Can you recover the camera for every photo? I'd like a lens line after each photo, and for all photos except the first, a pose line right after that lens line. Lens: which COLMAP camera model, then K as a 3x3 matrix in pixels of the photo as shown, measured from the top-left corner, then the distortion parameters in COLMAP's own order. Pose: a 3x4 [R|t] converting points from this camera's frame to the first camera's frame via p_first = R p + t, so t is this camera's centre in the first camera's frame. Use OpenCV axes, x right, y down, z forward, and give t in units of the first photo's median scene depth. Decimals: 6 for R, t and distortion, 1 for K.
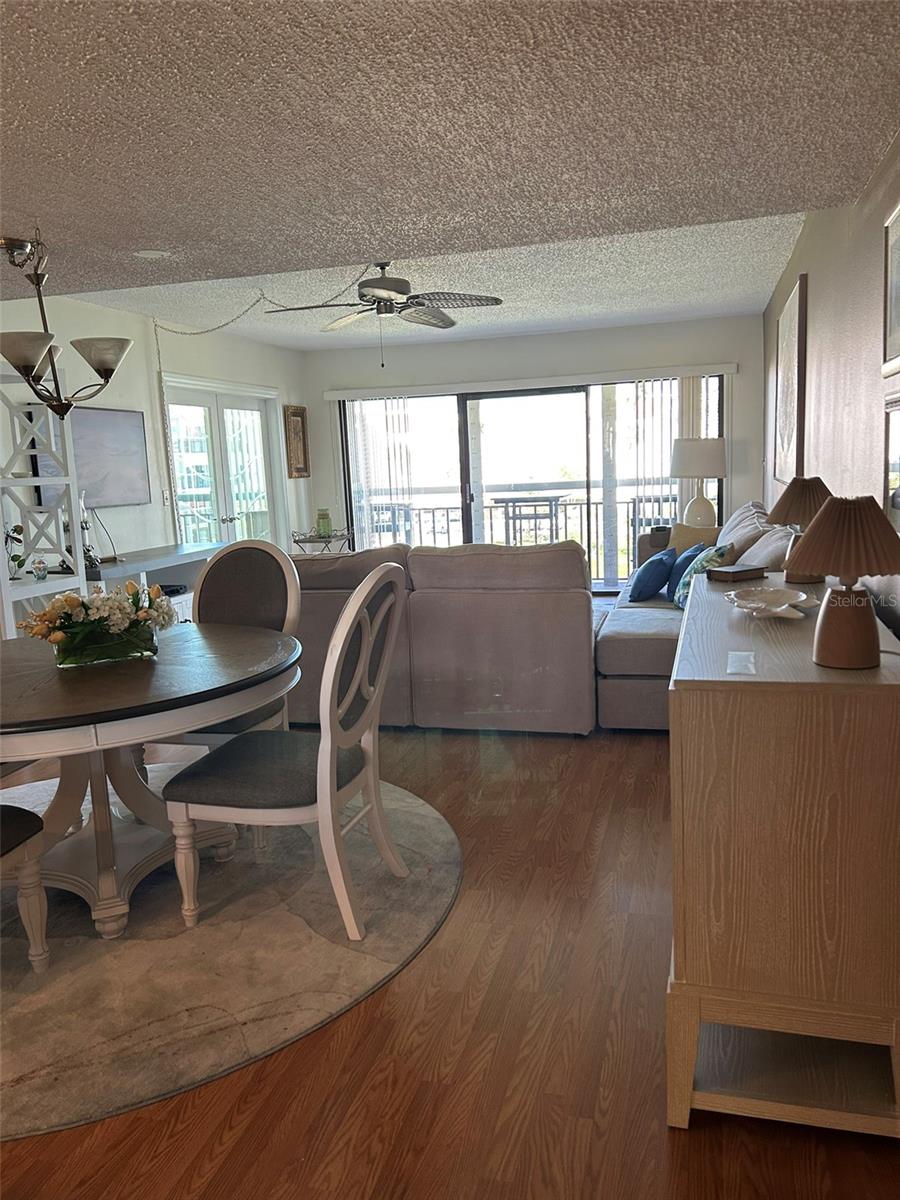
lens RADIAL K [[905.0, 0, 450.0], [0, 905.0, 600.0], [0, 0, 1]] dist [0.035479, -0.001531]
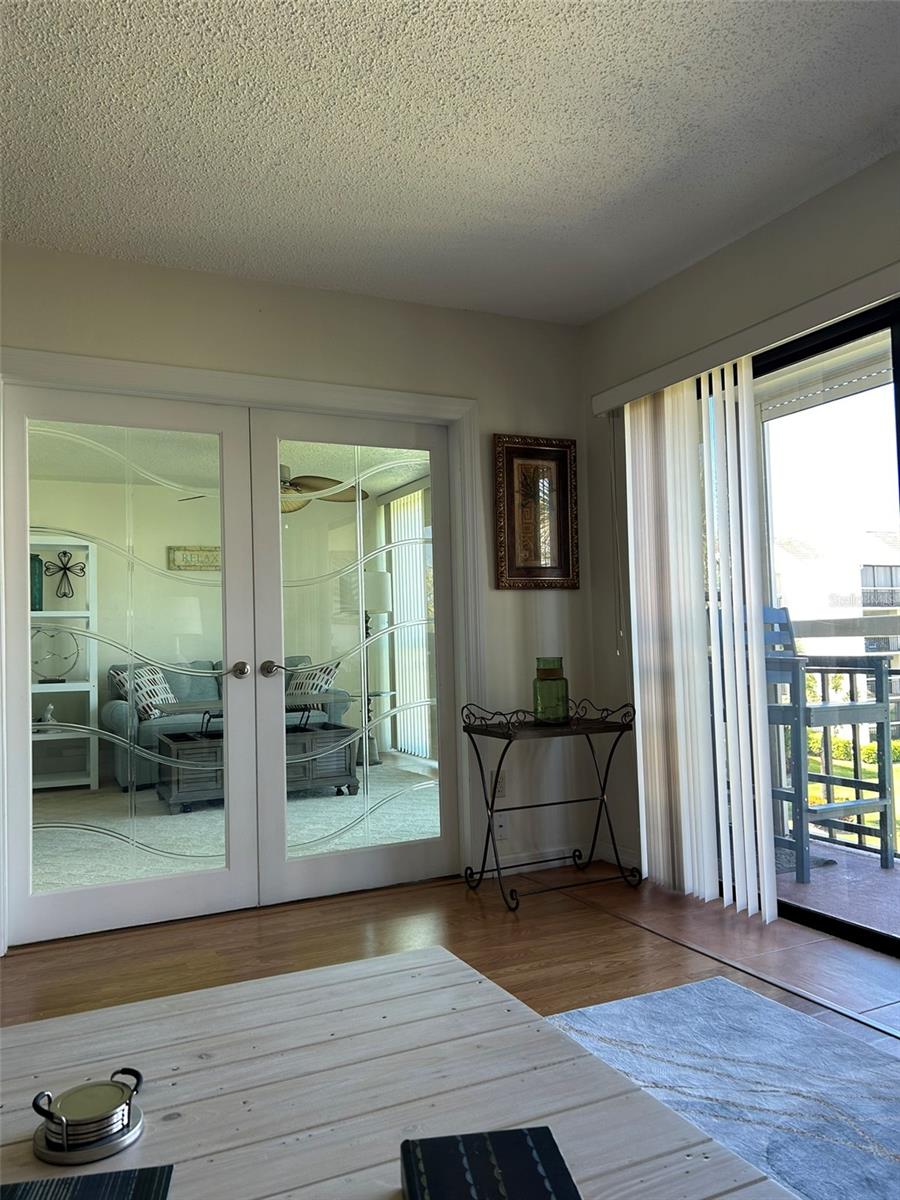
lens RADIAL K [[905.0, 0, 450.0], [0, 905.0, 600.0], [0, 0, 1]] dist [0.035479, -0.001531]
pose [[0.667401, -0.008585, -0.744649, 0.147025], [-0.116823, 0.986346, -0.116075, -0.072809], [0.735478, 0.164461, 0.657285, 0.684907]]
